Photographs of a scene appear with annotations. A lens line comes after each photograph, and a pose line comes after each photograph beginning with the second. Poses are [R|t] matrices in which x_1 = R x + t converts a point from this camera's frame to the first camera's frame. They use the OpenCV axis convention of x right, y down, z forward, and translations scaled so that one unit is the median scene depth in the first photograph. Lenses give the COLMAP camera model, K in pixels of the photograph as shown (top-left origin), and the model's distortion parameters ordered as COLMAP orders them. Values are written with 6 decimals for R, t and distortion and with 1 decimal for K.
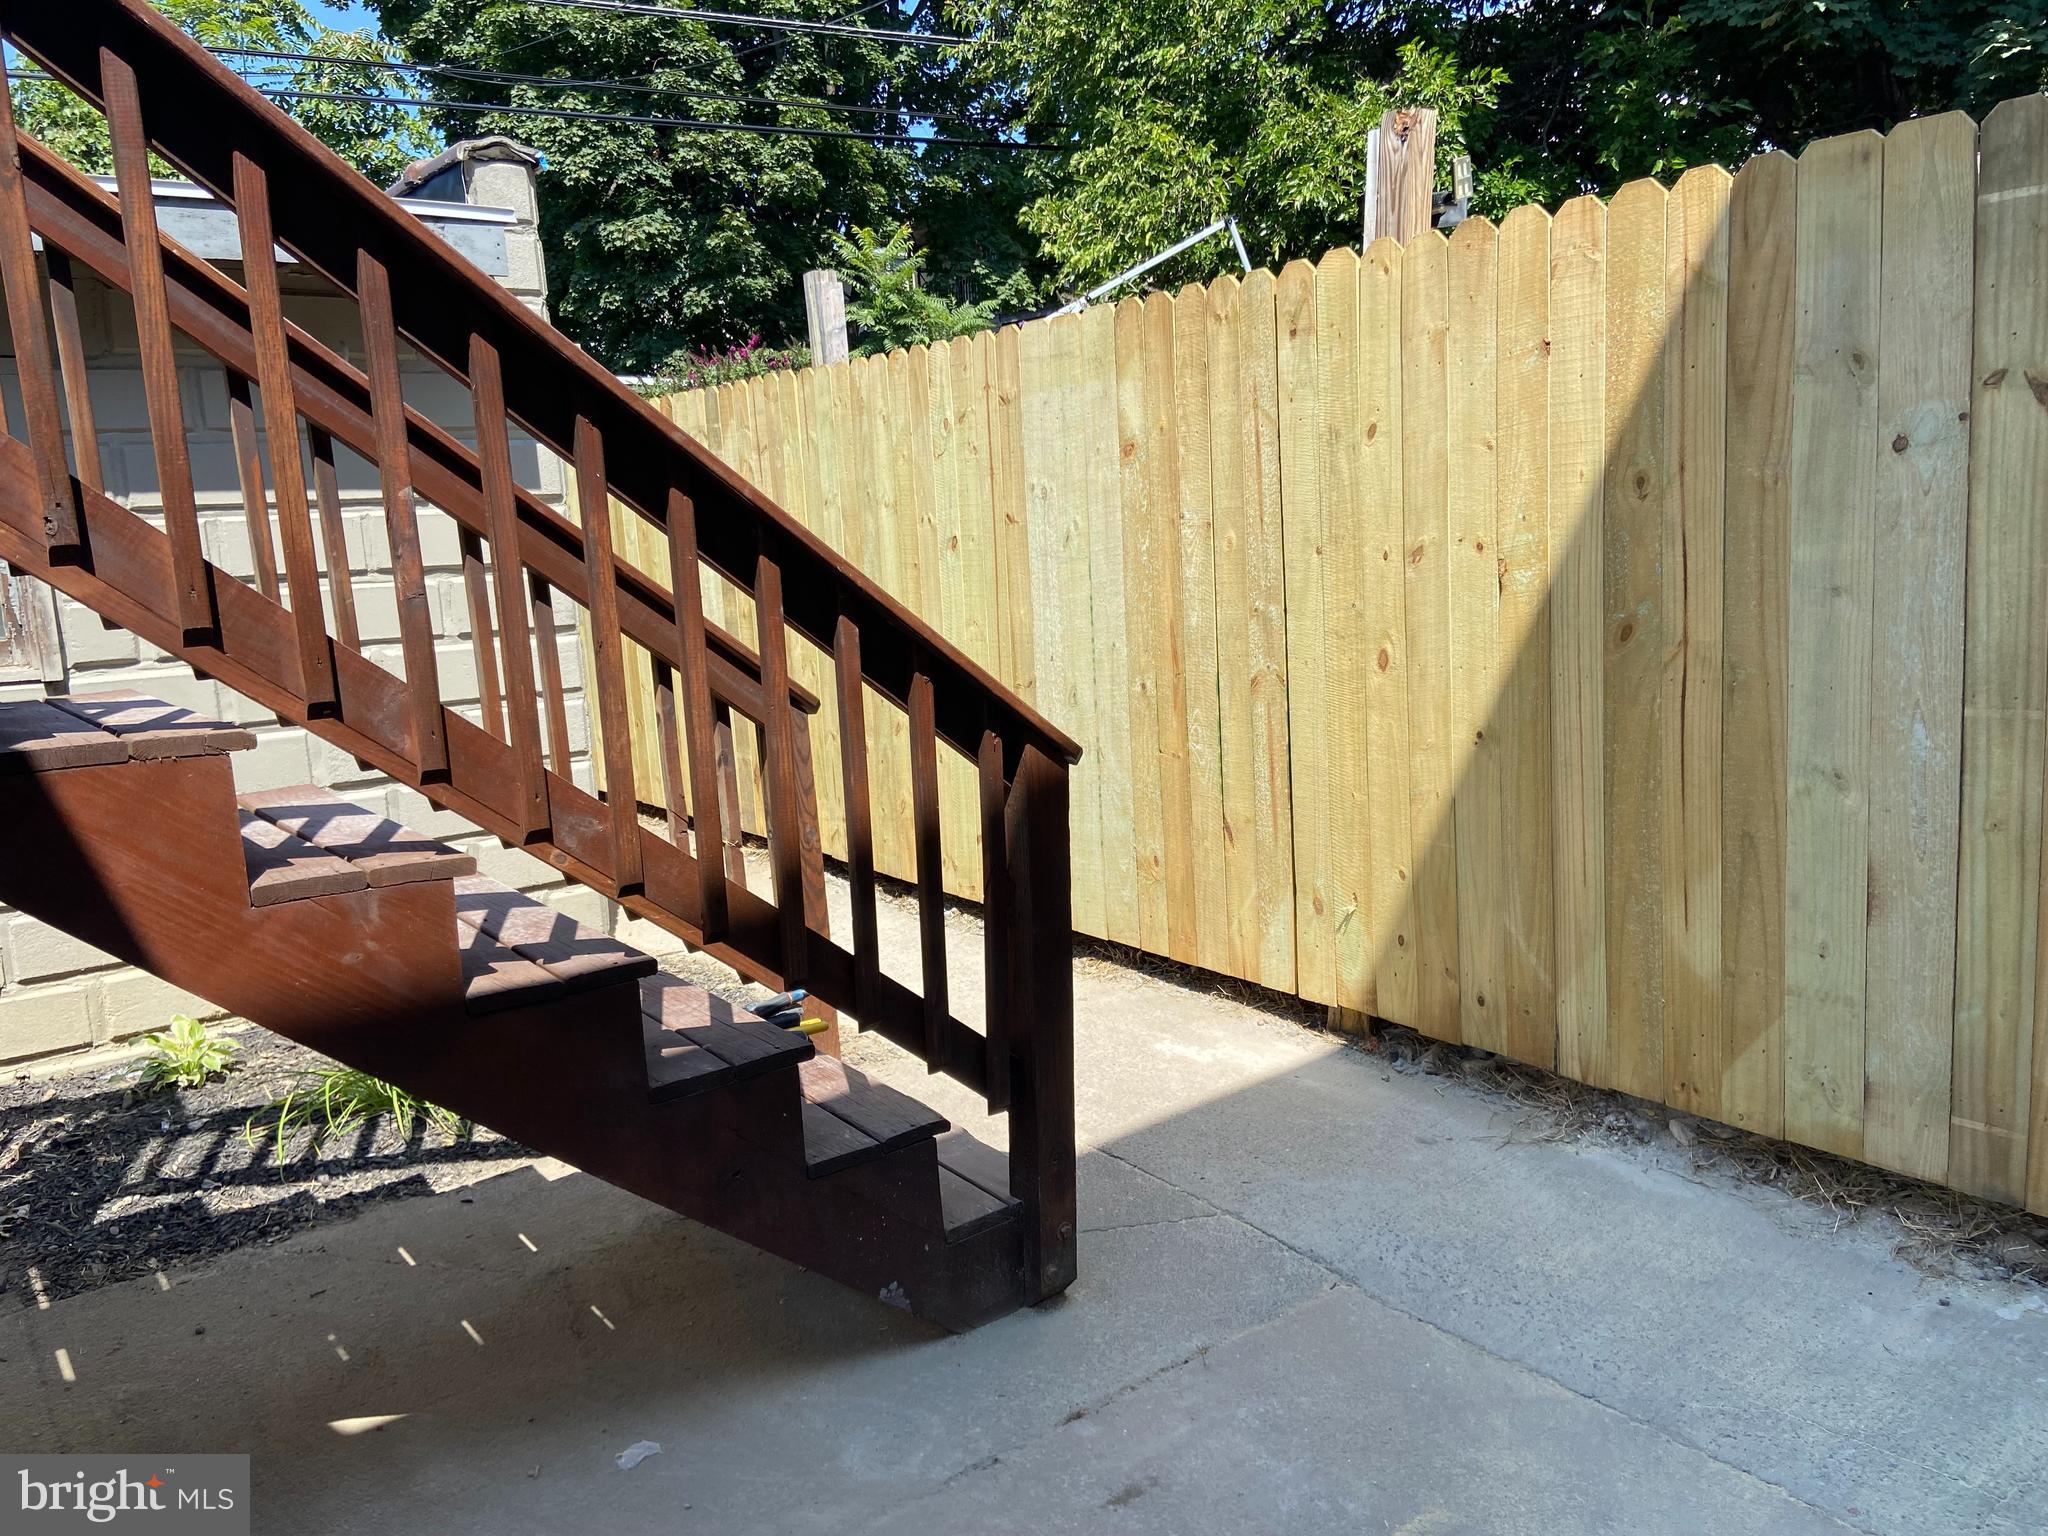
lens RADIAL K [[1524.4, 0, 1038.3], [0, 1524.4, 763.8], [0, 0, 1]] dist [0.082764, -0.096850]
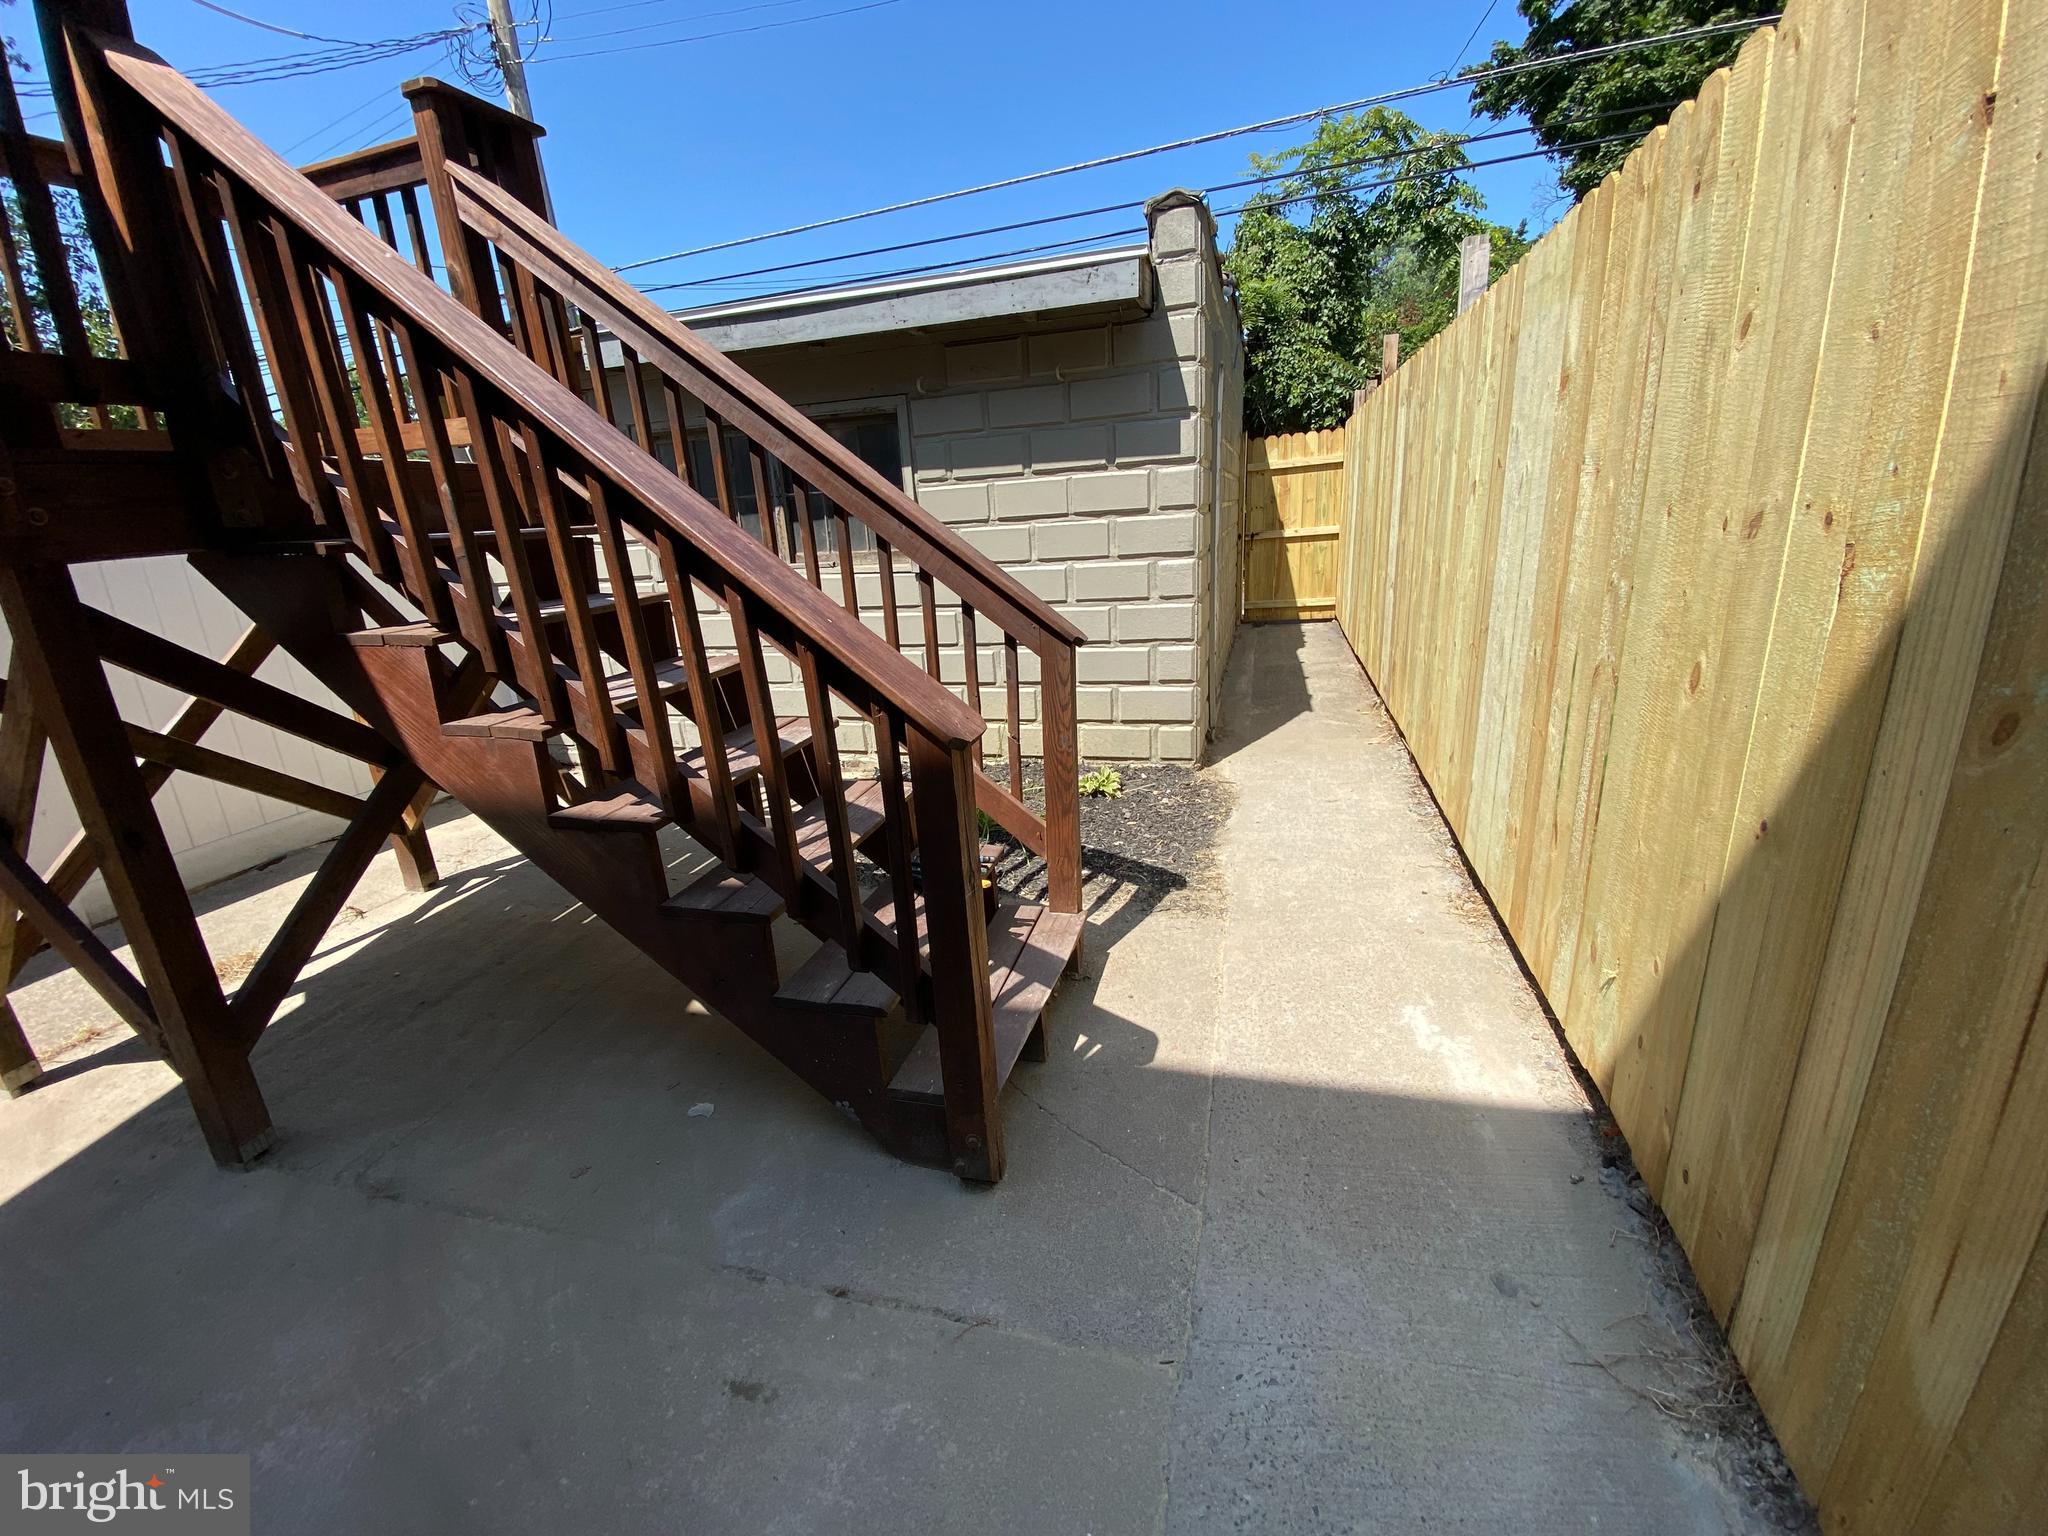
lens RADIAL K [[815.3, 0, 1019.8], [0, 815.3, 768.1], [0, 0, 1]] dist [0.045364, -0.037872]
pose [[0.598868, 0.250721, -0.760589, 0.375929], [-0.094578, 0.965226, 0.243708, -0.100986], [0.795243, -0.074014, 0.601756, 0.586608]]
